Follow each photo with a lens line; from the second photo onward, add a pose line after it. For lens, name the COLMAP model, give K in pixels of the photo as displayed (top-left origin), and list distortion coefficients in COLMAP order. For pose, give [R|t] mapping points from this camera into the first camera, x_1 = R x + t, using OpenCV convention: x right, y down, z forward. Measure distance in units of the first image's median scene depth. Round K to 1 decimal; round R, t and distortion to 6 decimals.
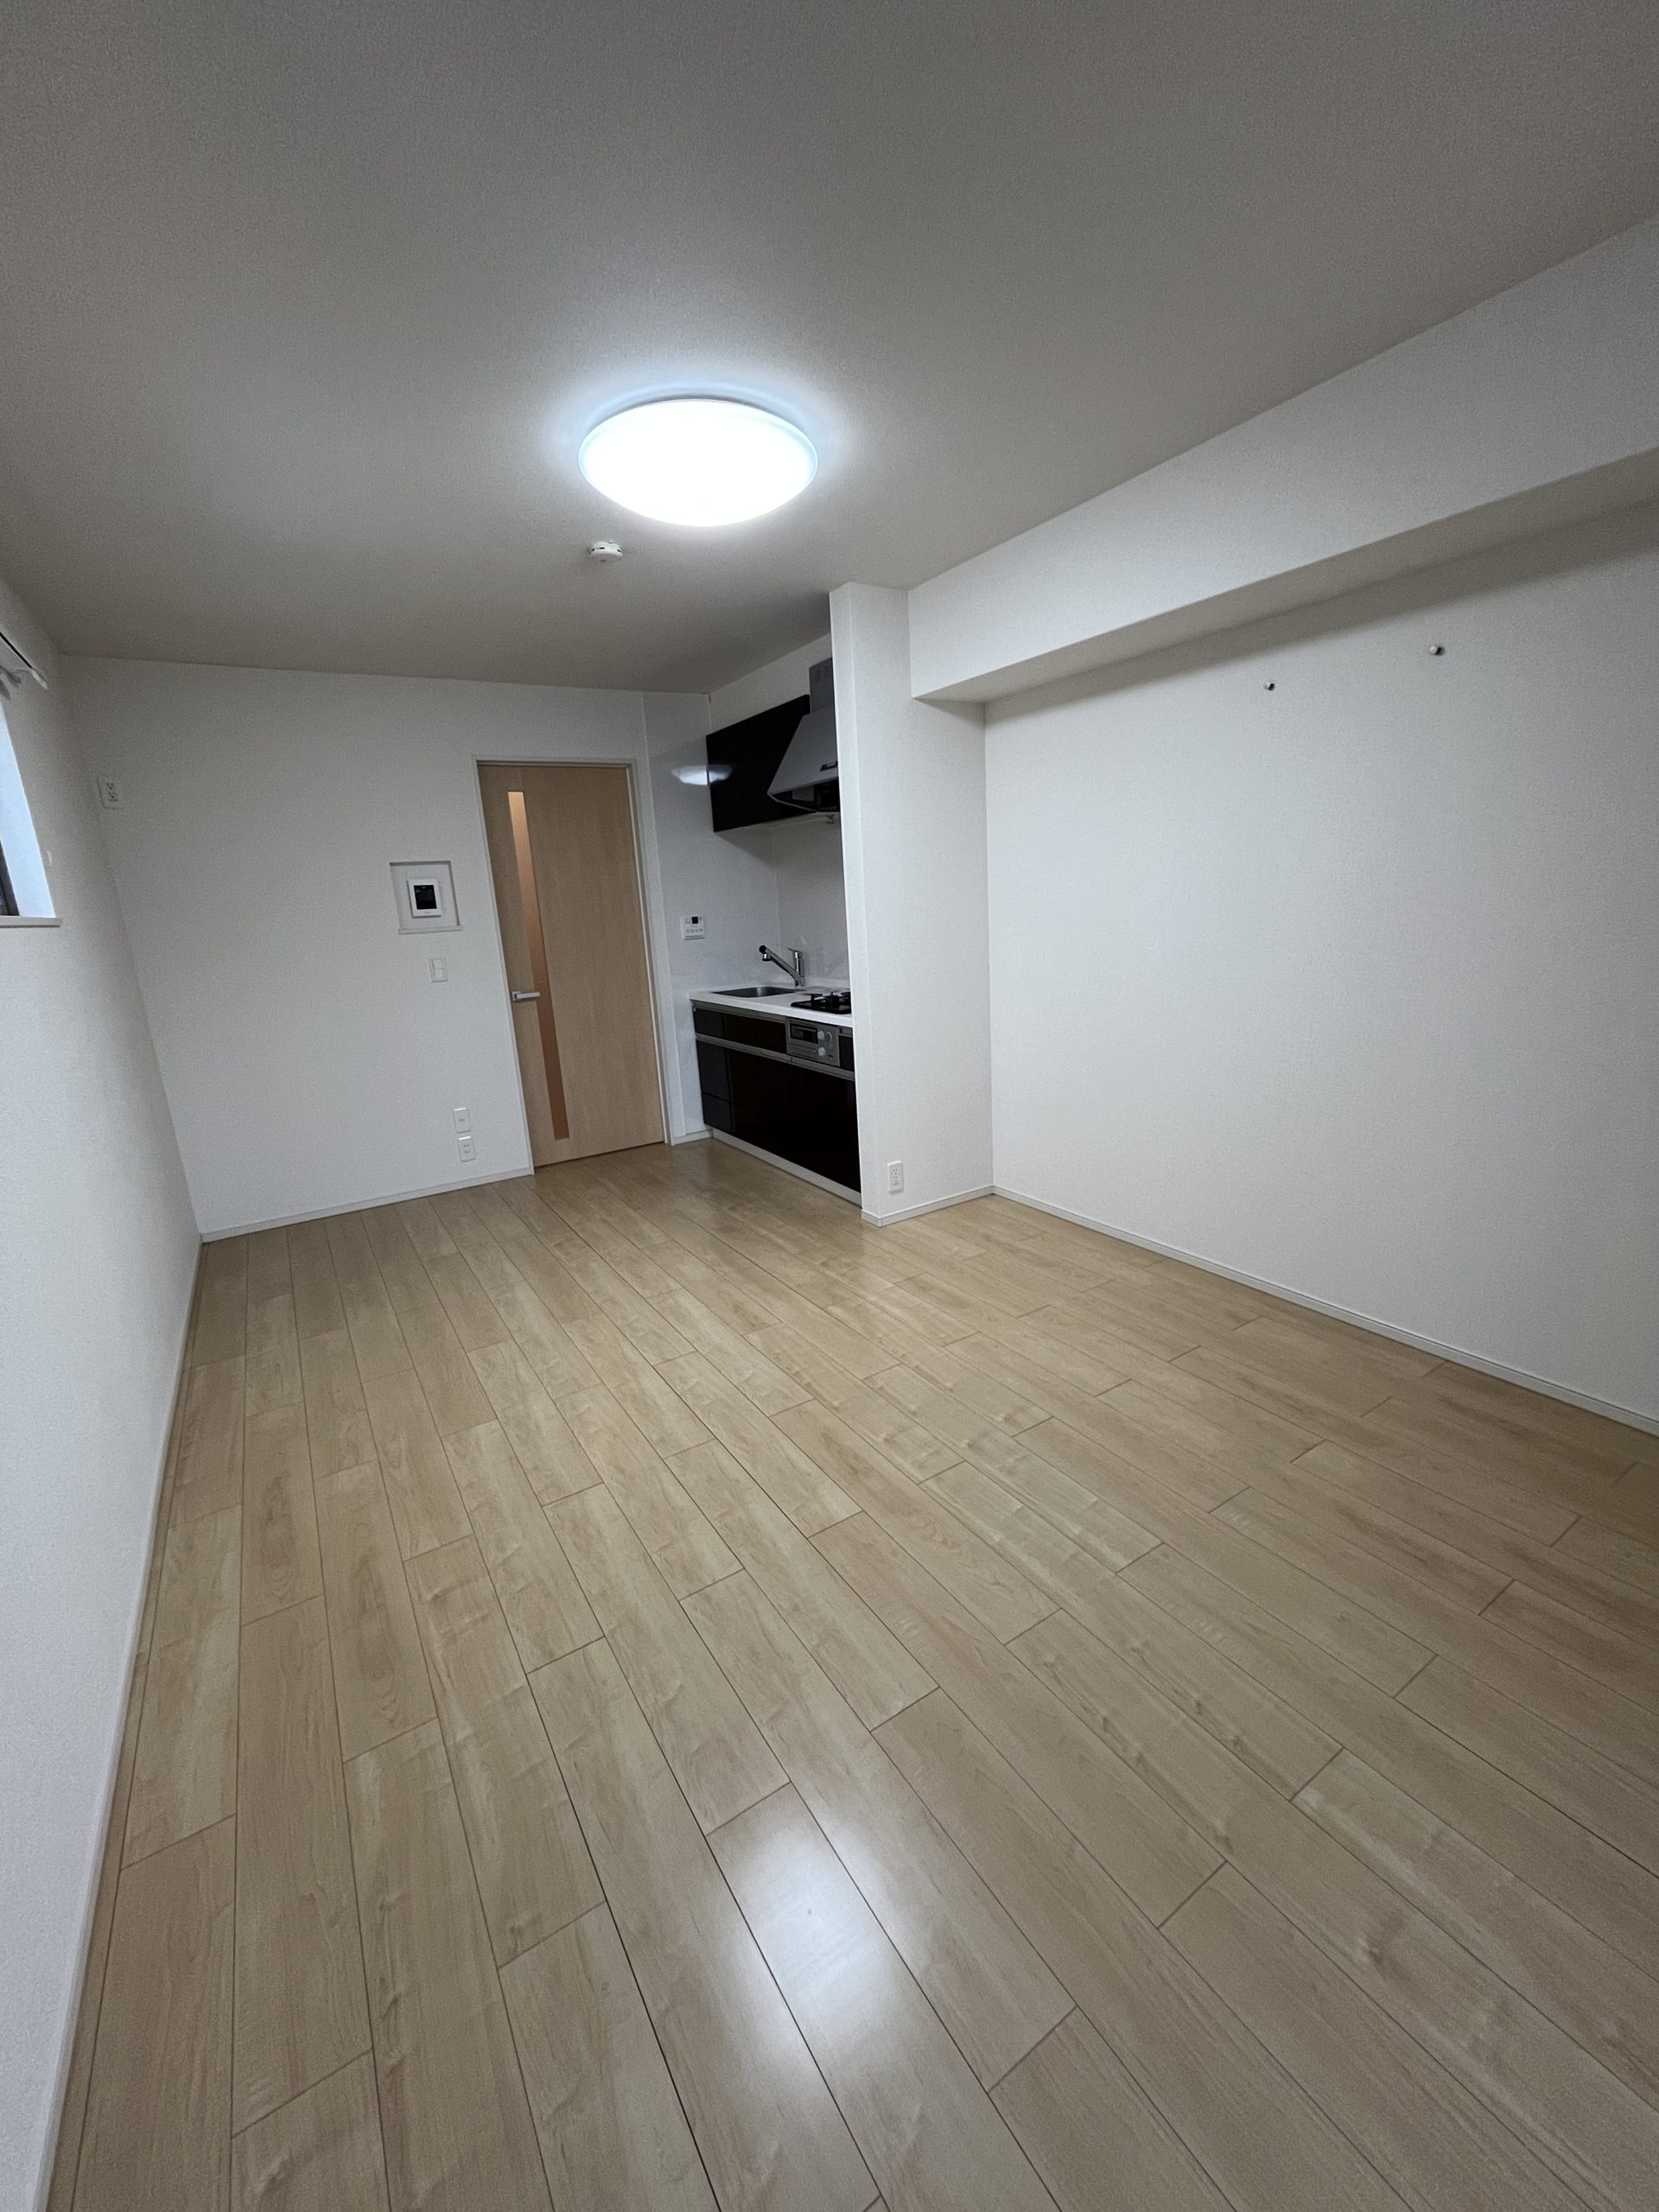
lens RADIAL K [[895.4, 0, 829.5], [0, 895.4, 1106.0], [0, 0, 1]] dist [-0.001728, -0.000381]
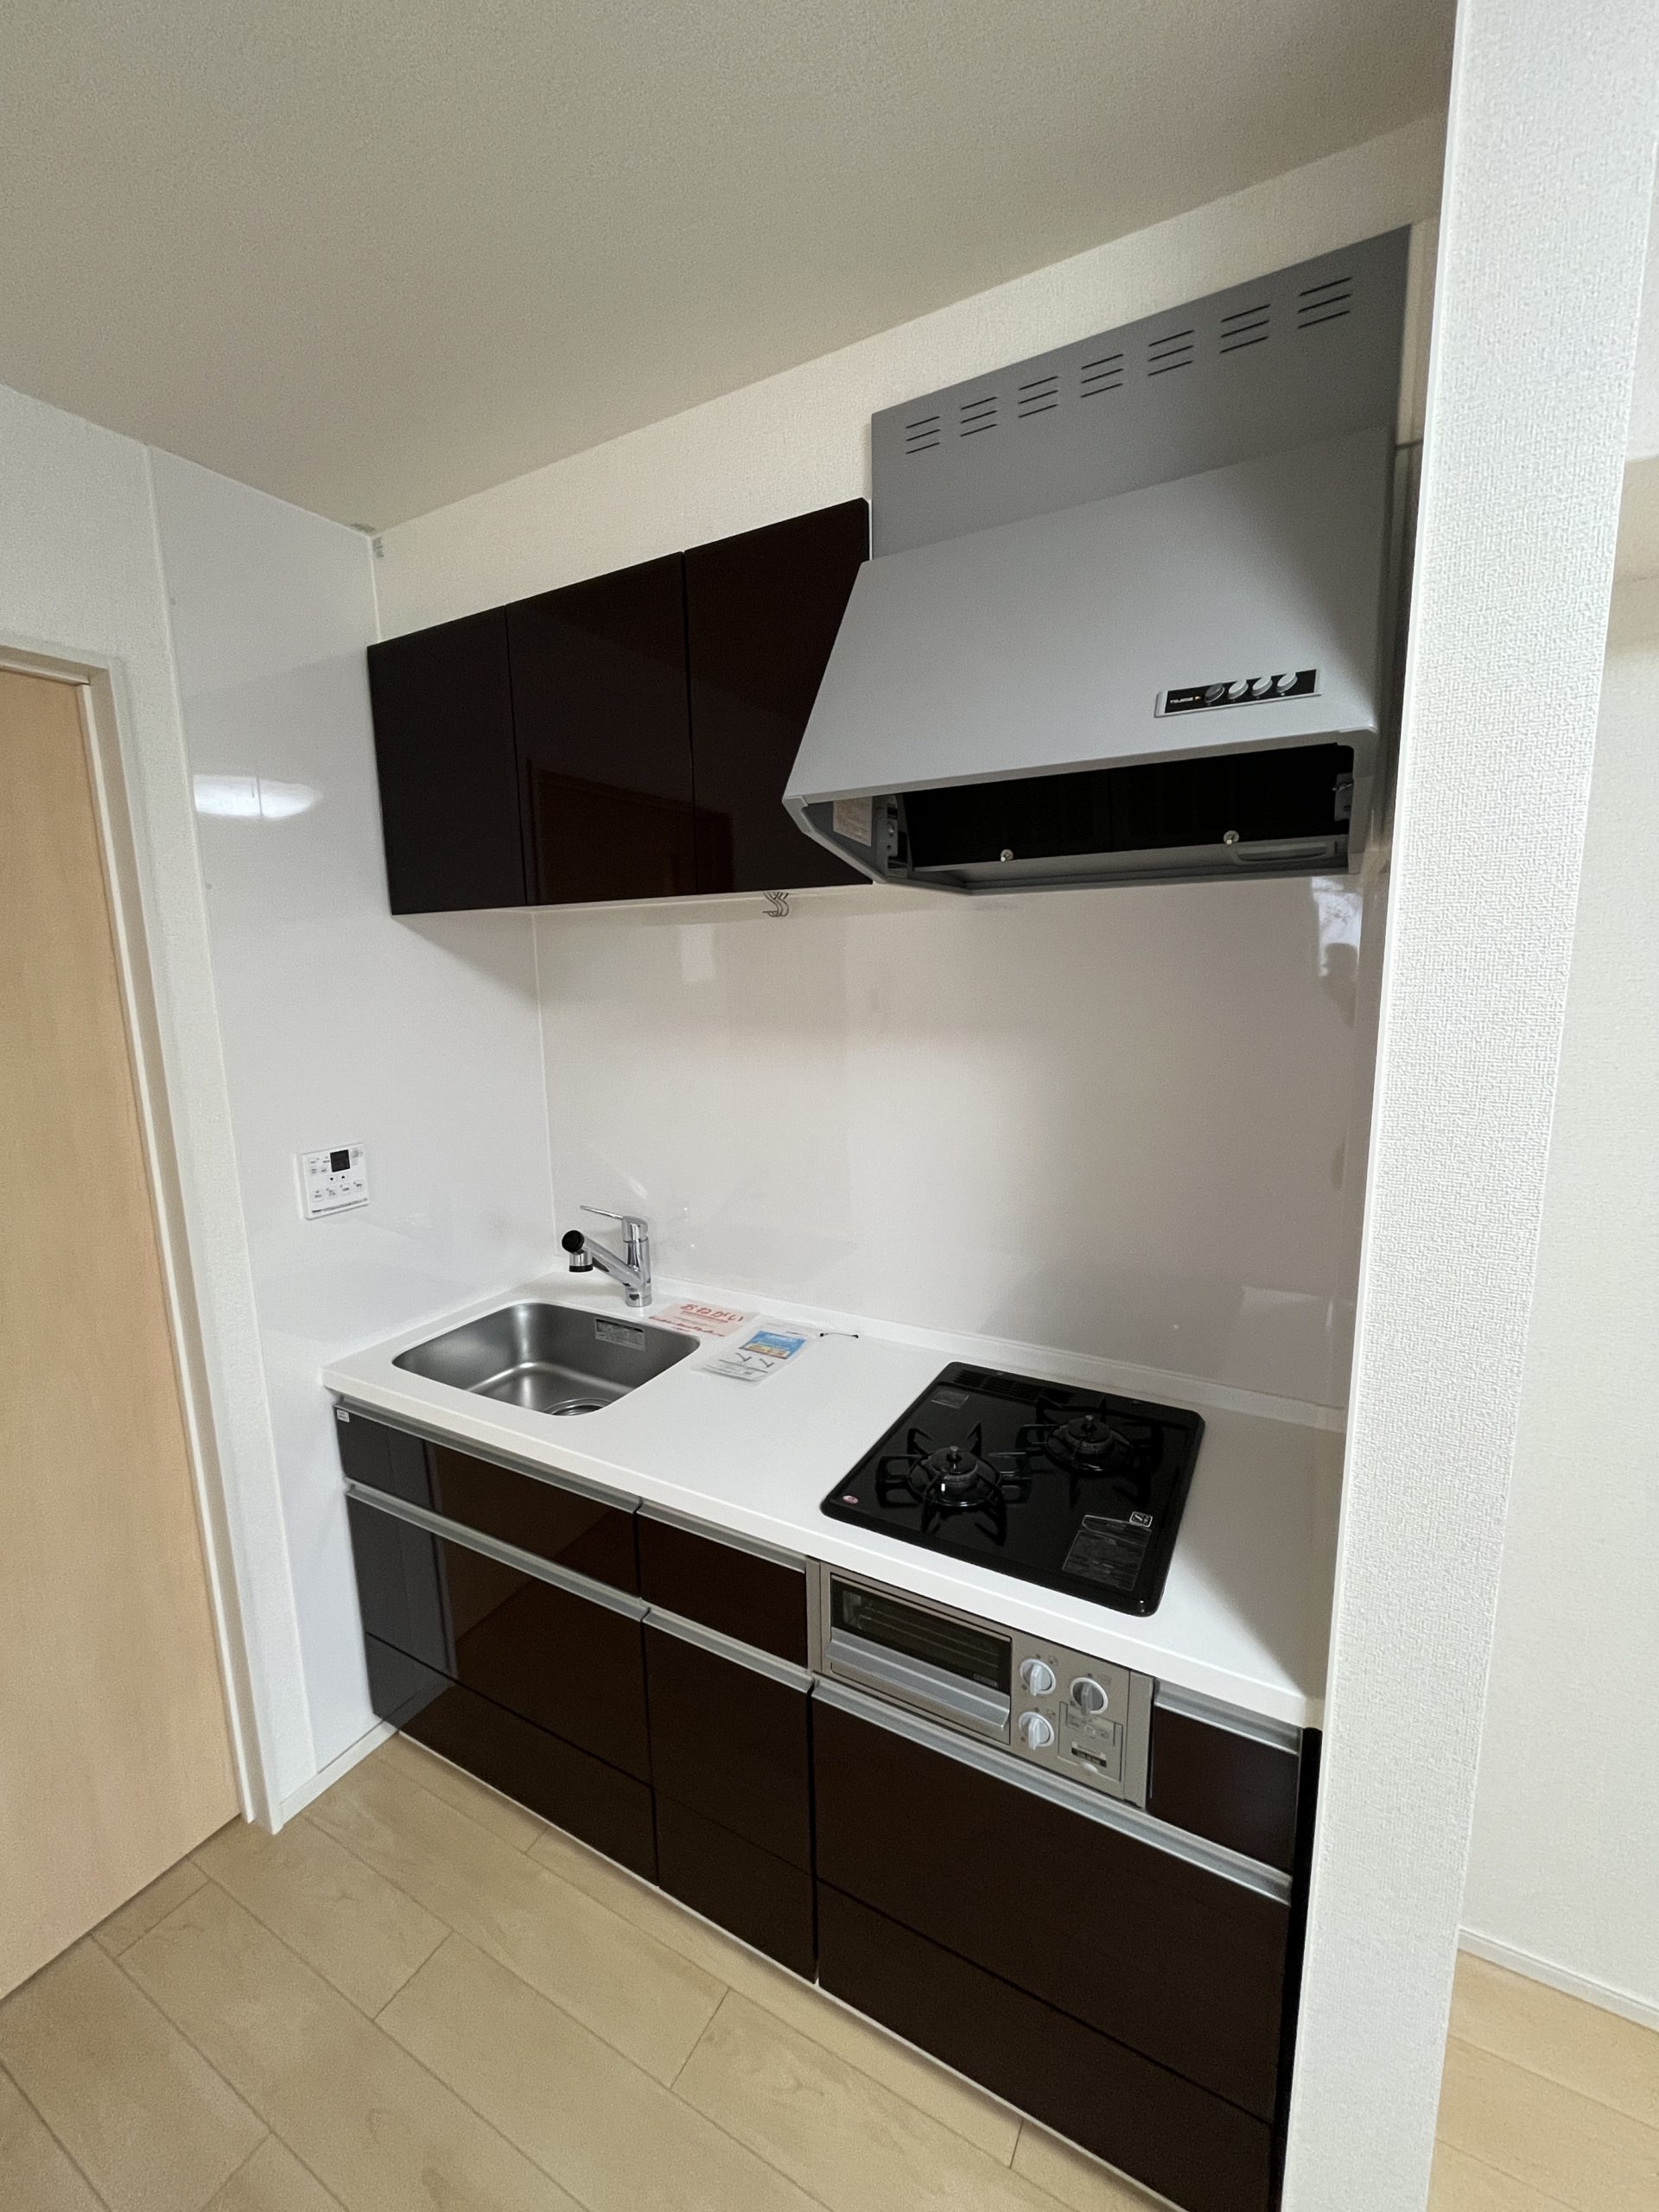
lens RADIAL K [[894.0, 0, 829.5], [0, 894.0, 1106.0], [0, 0, 1]] dist [-0.013084, -0.000400]
pose [[0.873217, -0.033773, 0.486160, -0.152548], [0.080554, 0.993876, -0.075642, -0.188884], [-0.480628, 0.105214, 0.870590, 0.617814]]
